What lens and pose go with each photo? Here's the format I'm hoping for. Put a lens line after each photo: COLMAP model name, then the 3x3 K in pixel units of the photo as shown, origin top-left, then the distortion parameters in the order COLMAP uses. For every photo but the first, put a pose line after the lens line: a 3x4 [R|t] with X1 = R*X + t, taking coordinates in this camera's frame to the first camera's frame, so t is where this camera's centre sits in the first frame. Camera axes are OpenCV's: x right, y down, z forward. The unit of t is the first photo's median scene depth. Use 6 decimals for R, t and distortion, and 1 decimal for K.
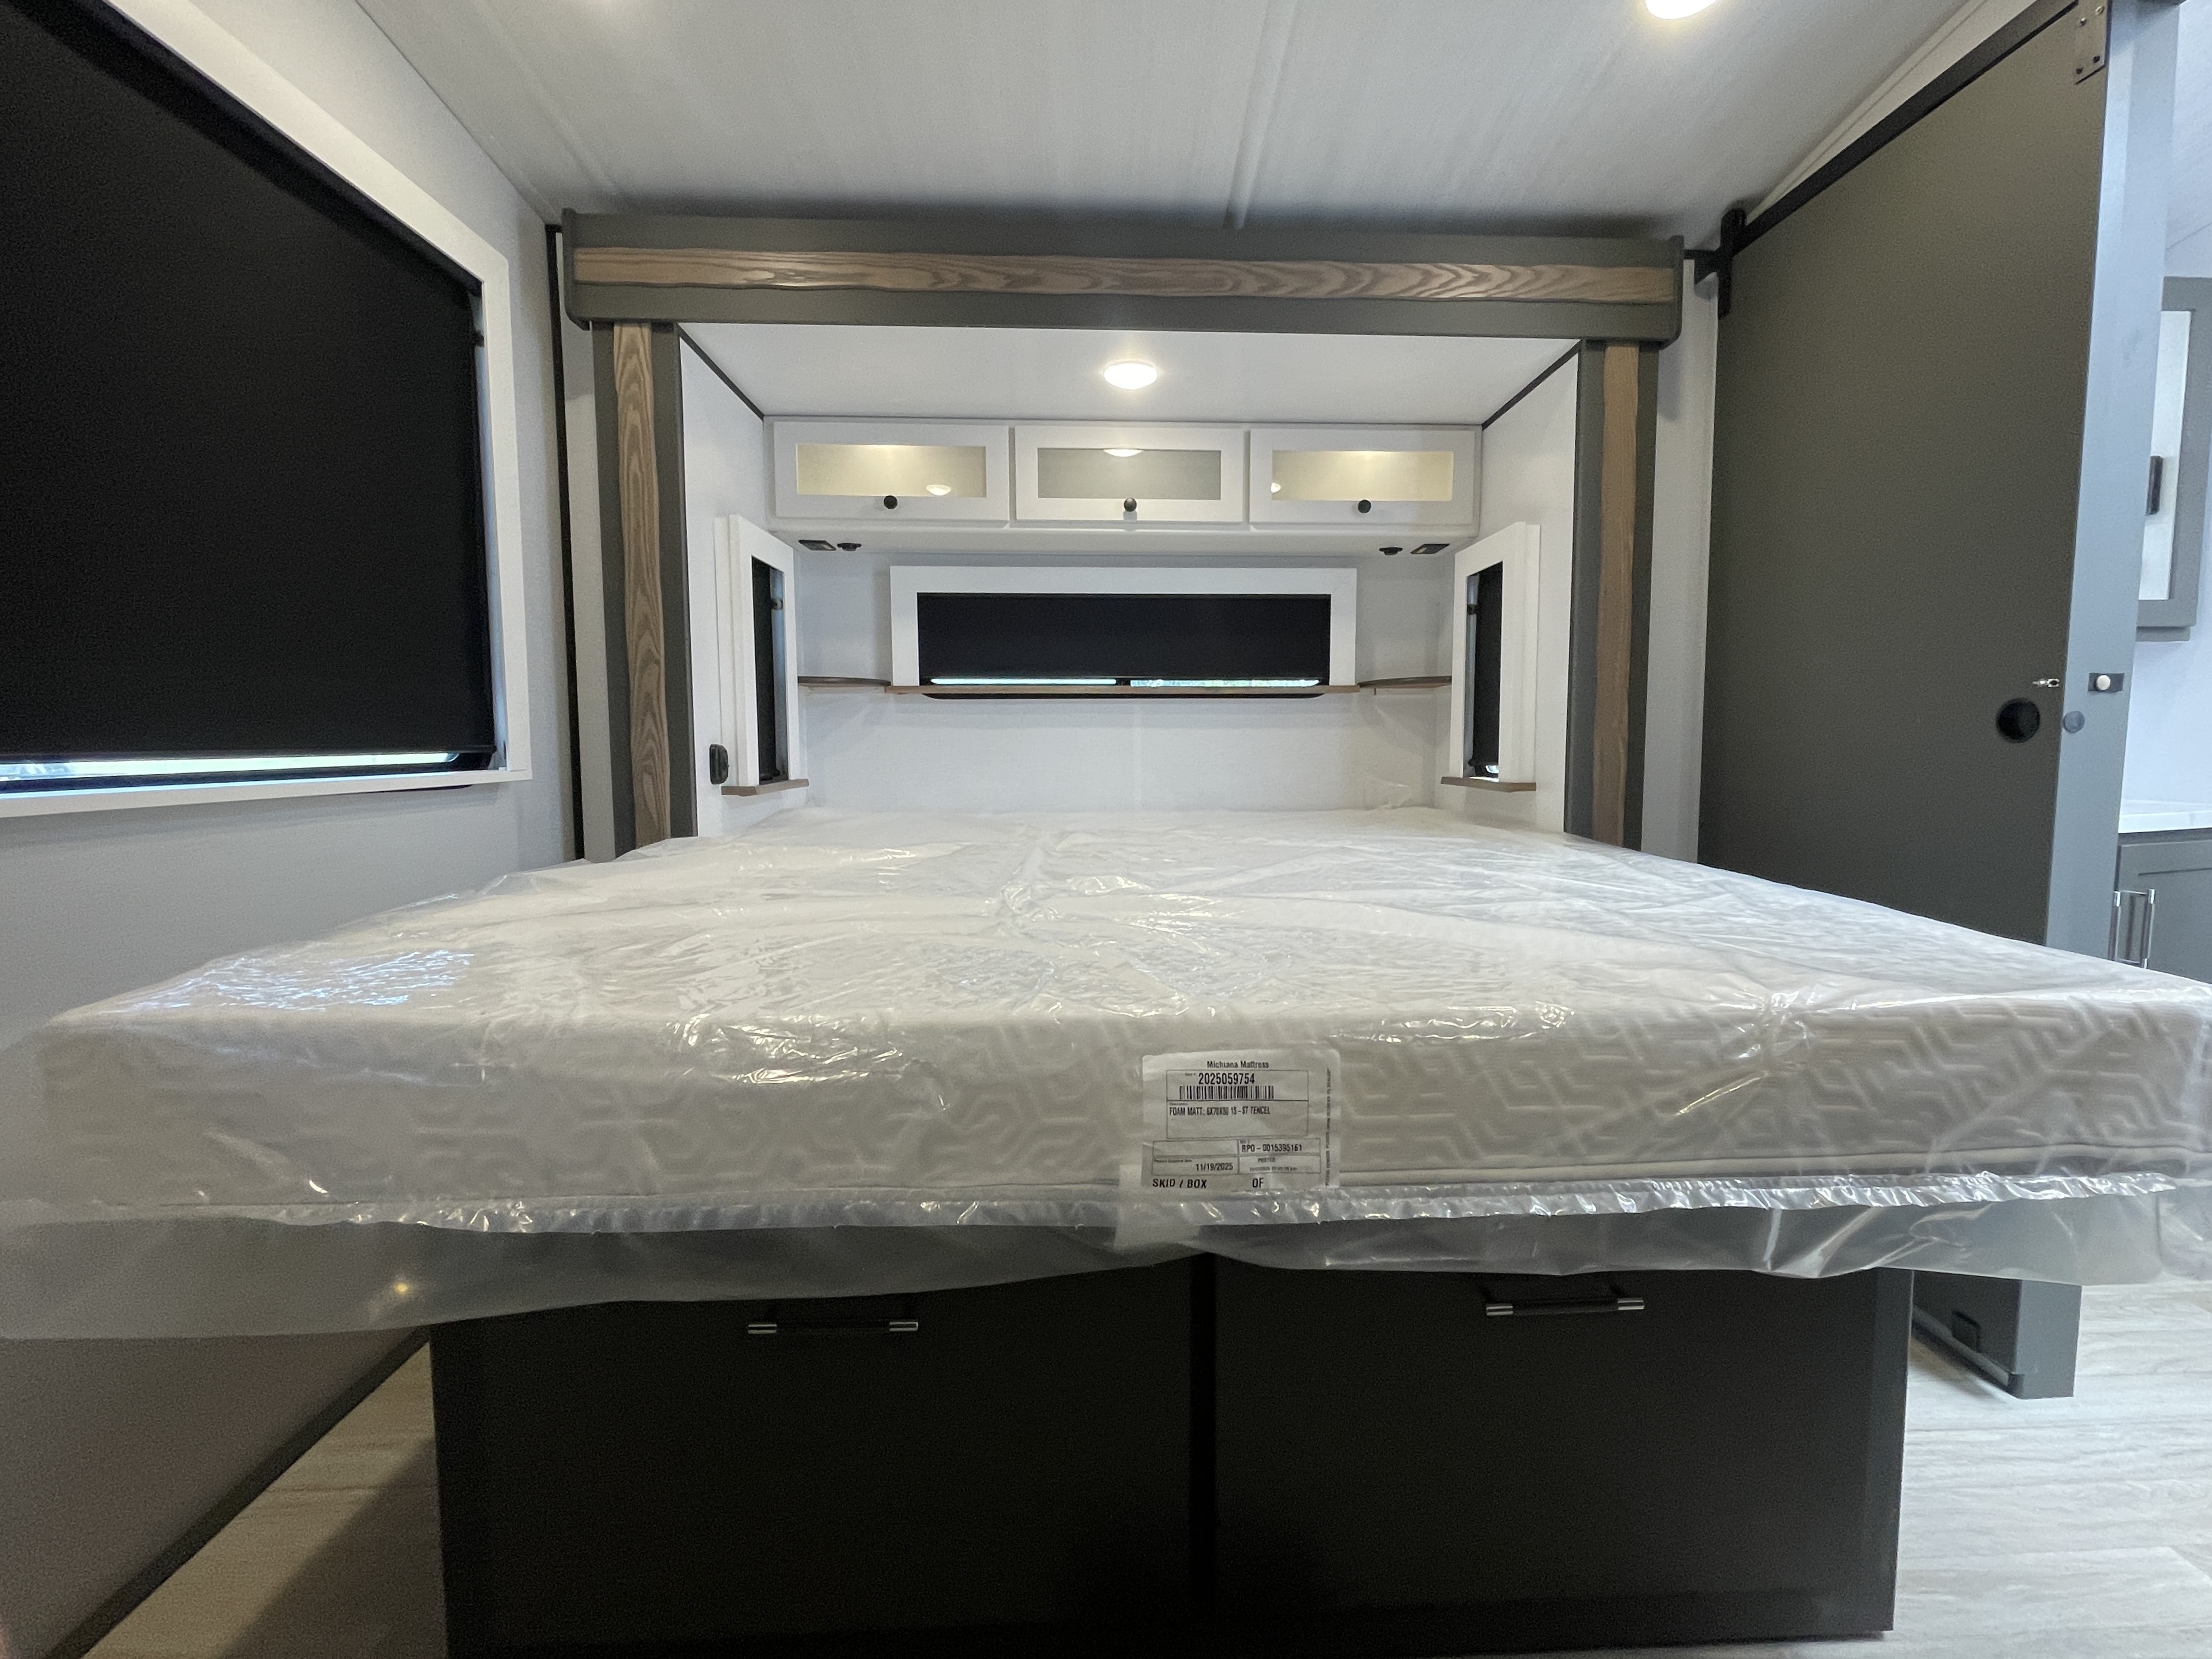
lens RADIAL K [[984.0, 0, 1142.1], [0, 984.0, 812.3], [0, 0, 1]] dist [-0.002029, -0.000306]
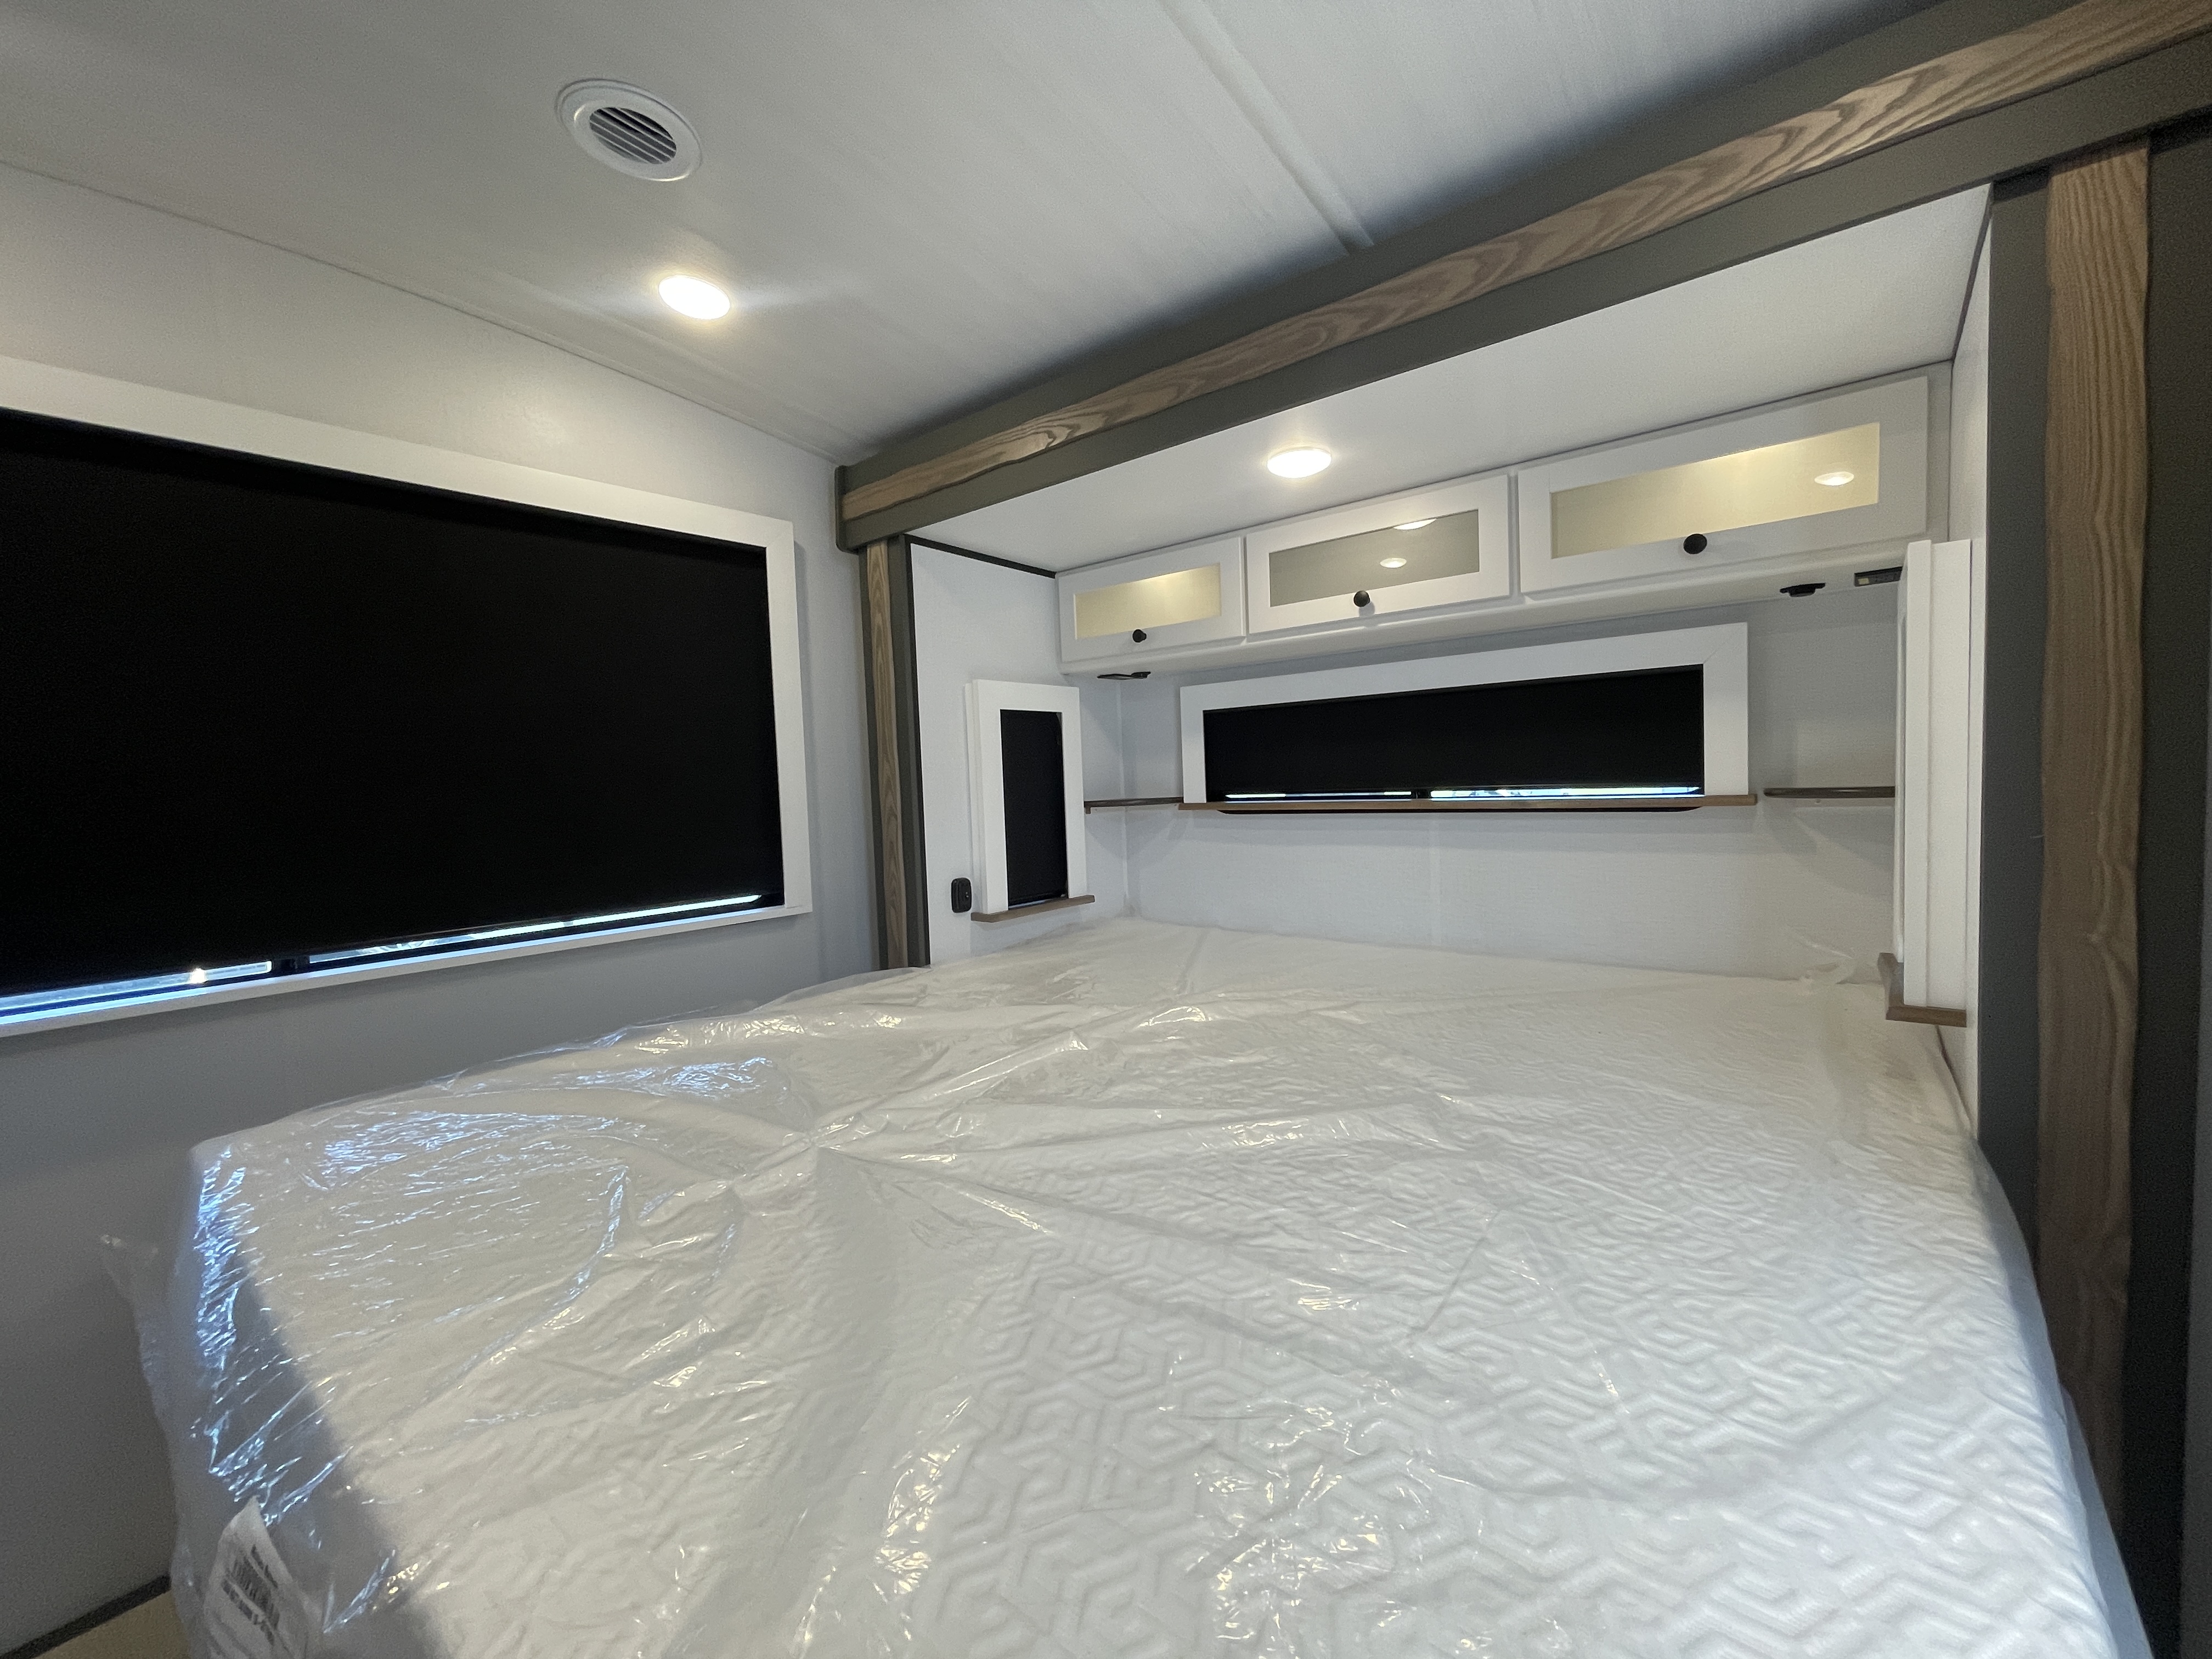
lens RADIAL K [[896.6, 0, 1102.2], [0, 896.6, 820.5], [0, 0, 1]] dist [0.002016, -0.000927]
pose [[0.740888, 0.004785, -0.671611, 0.342429], [-0.014858, 0.999847, -0.009268, -0.112343], [0.671464, 0.016845, 0.740846, 0.283298]]
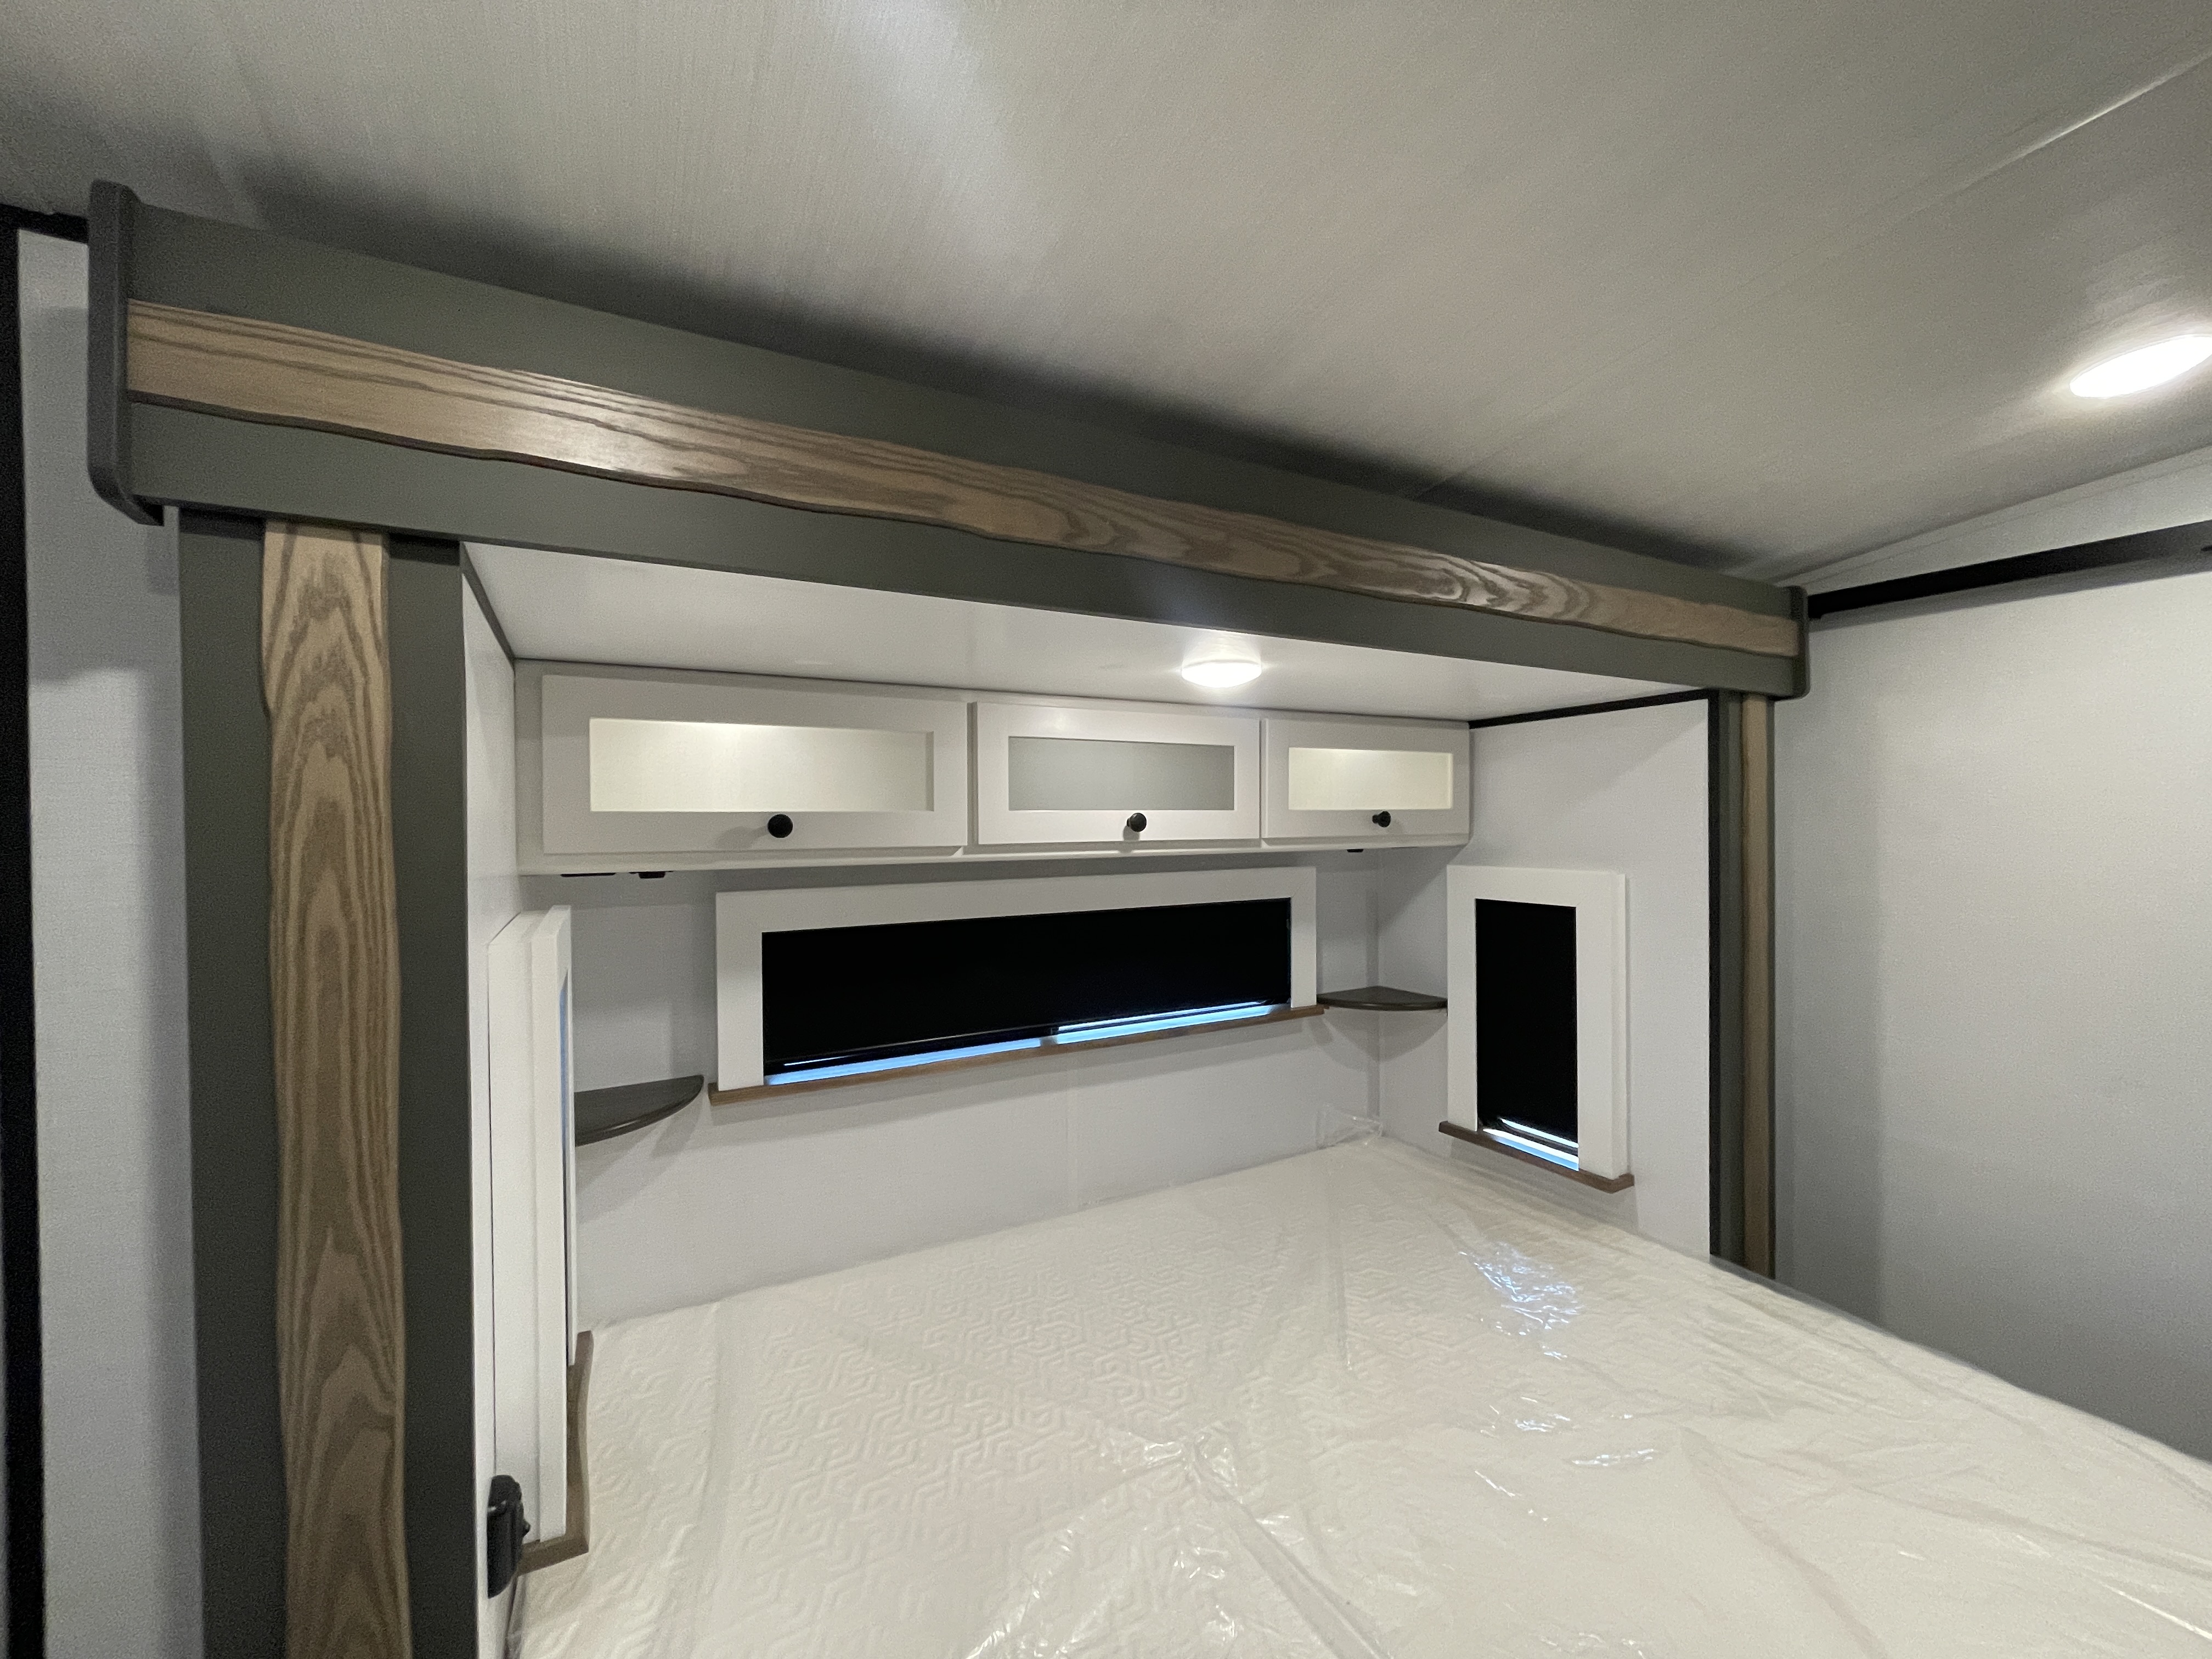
lens RADIAL K [[896.6, 0, 1104.0], [0, 896.6, 826.4], [0, 0, 1]] dist [0.002016, -0.000927]
pose [[0.895513, -0.010378, 0.444915, -0.316420], [0.041858, 0.997260, -0.060988, -0.273239], [-0.443063, 0.073239, 0.893494, 0.446744]]
